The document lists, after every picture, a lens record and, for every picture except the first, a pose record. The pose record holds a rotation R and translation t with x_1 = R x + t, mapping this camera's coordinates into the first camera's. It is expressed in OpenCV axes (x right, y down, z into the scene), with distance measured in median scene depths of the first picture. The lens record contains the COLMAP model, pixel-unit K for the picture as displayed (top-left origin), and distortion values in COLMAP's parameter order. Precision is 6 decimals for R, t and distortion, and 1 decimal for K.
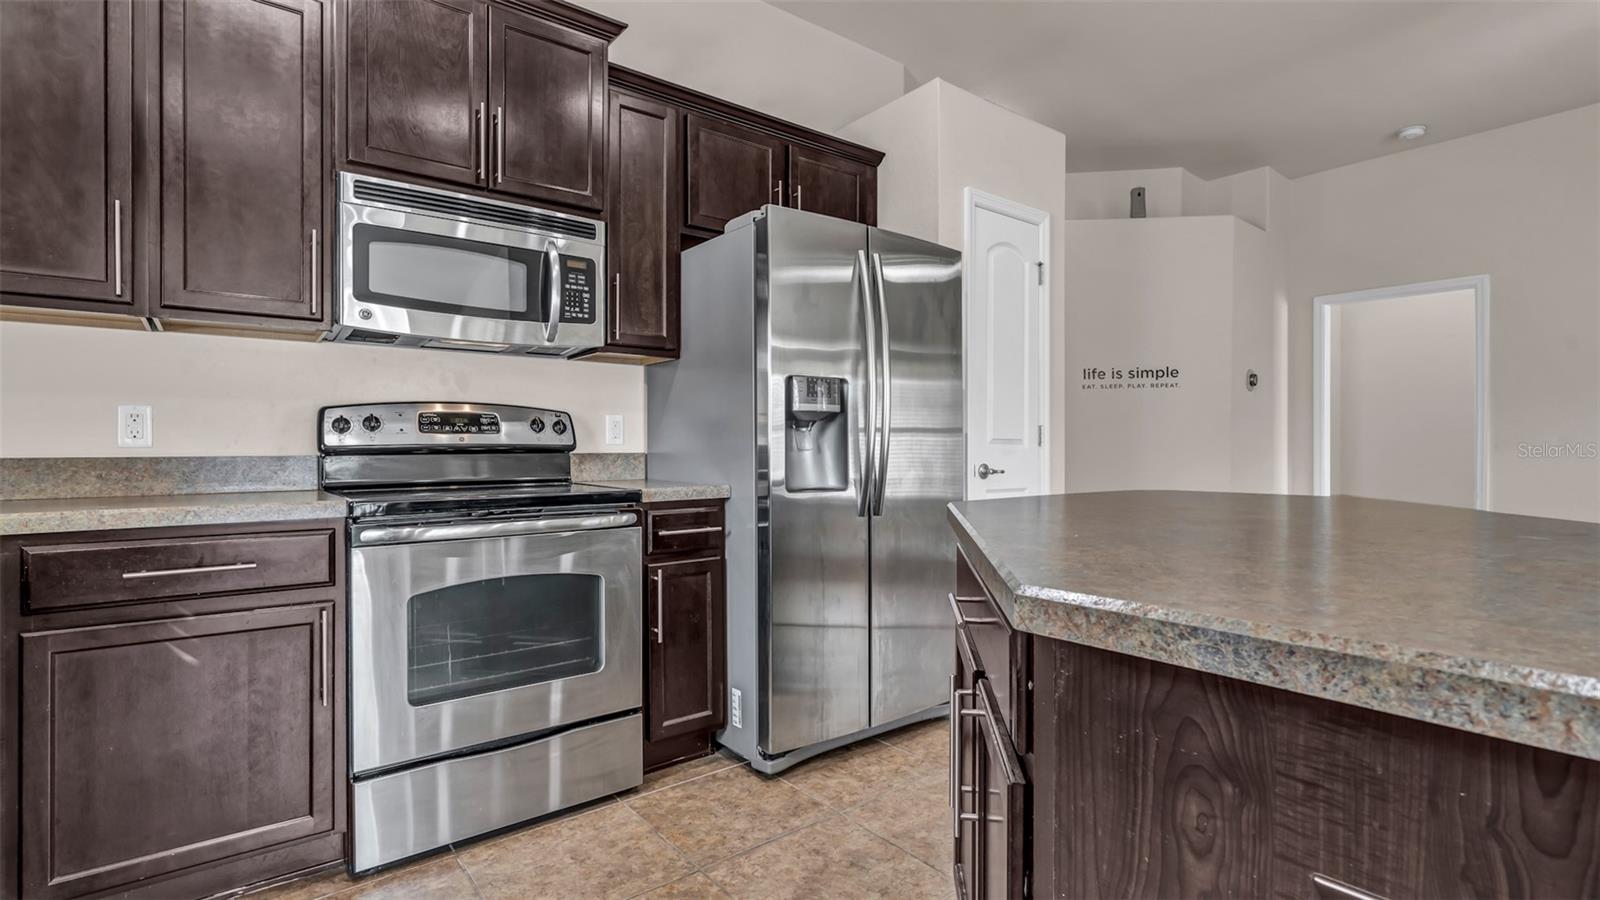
lens RADIAL K [[757.9, 0, 807.2], [0, 757.9, 449.8], [0, 0, 1]] dist [-0.007082, 0.000997]
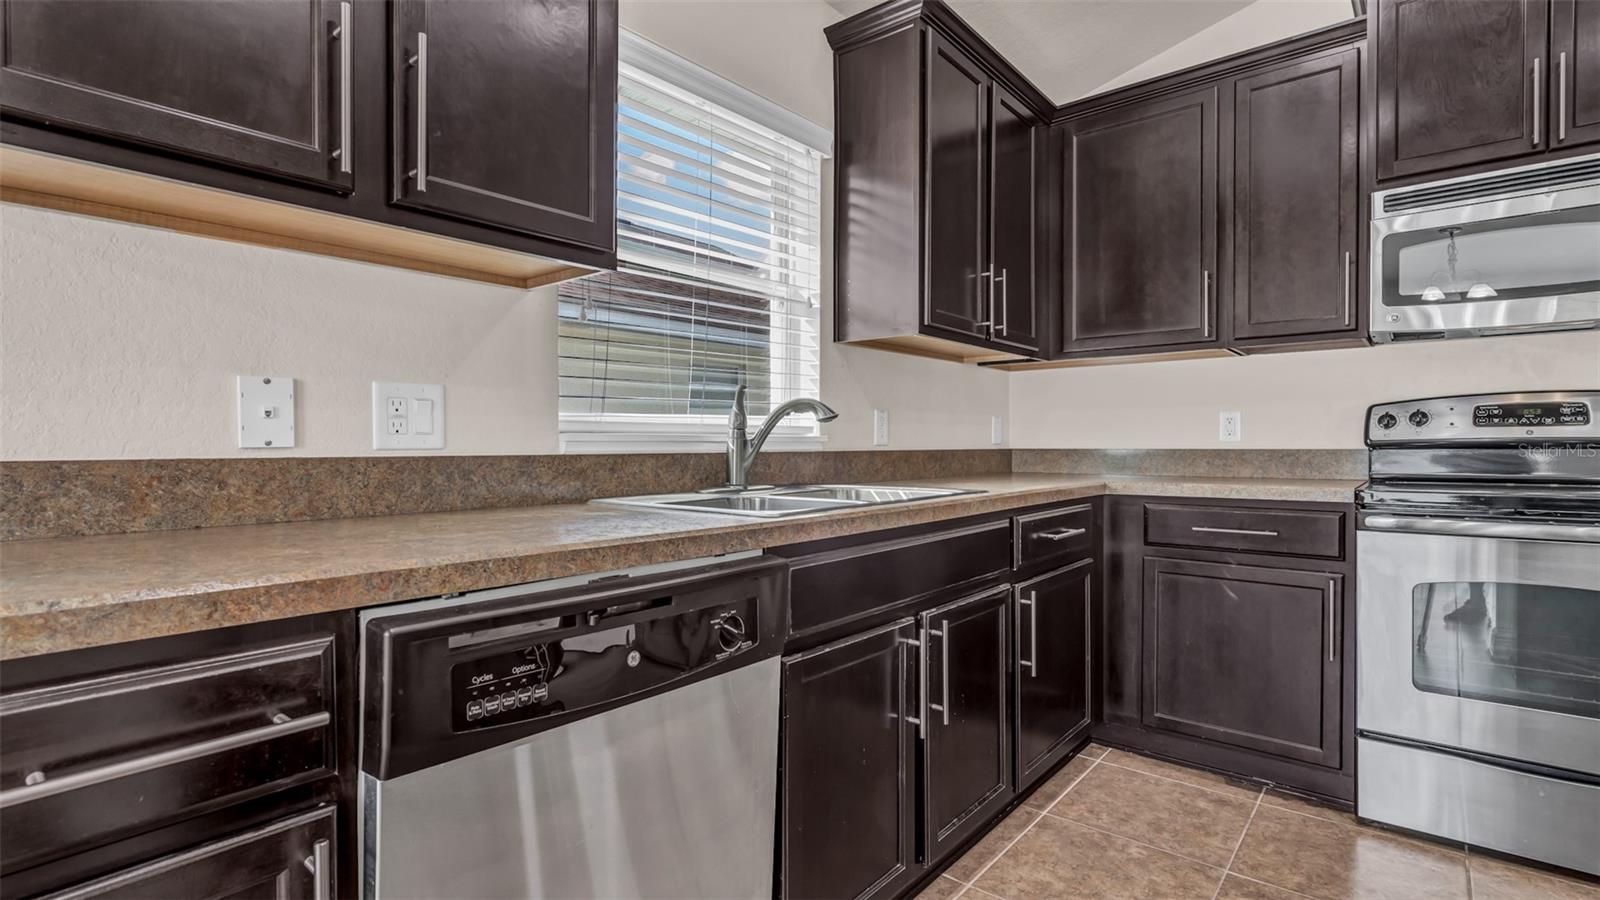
lens RADIAL K [[757.9, 0, 807.2], [0, 757.9, 449.8], [0, 0, 1]] dist [-0.007082, 0.000997]
pose [[0.203690, 0.008548, -0.978998, 0.295162], [0.000602, 0.999961, 0.008856, -0.001709], [0.979035, -0.002394, 0.203677, -0.037162]]
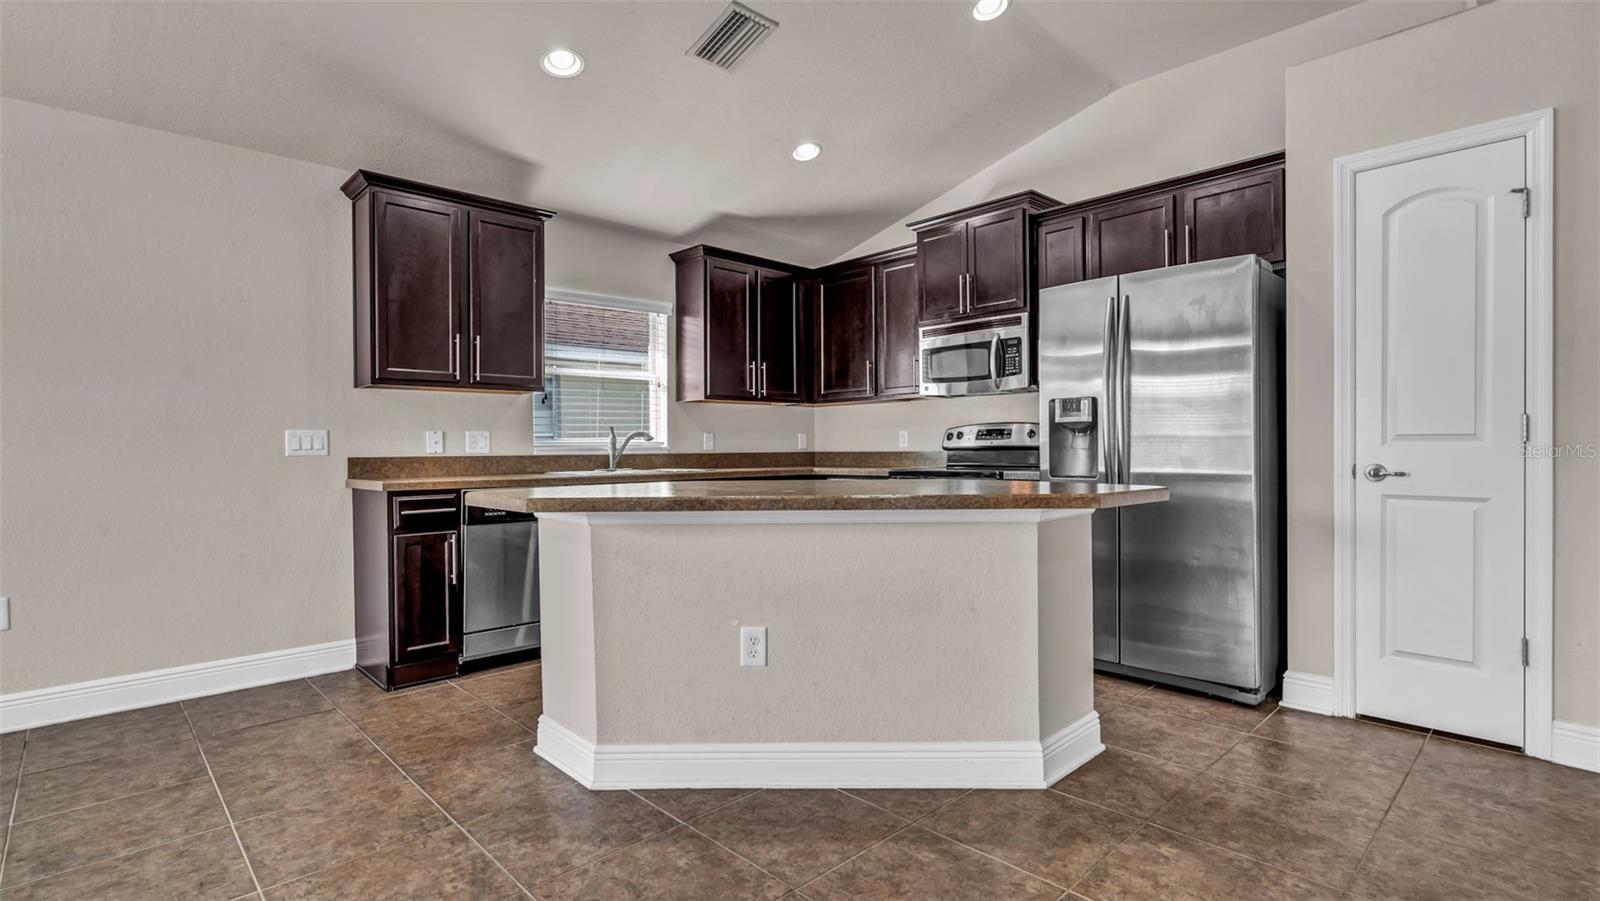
lens RADIAL K [[757.9, 0, 807.2], [0, 757.9, 450.3], [0, 0, 1]] dist [-0.007082, 0.000997]
pose [[0.092813, 0.005840, -0.995666, 1.625804], [0.007120, 0.999953, 0.006529, -0.011988], [0.995658, -0.007695, 0.092767, 0.430072]]
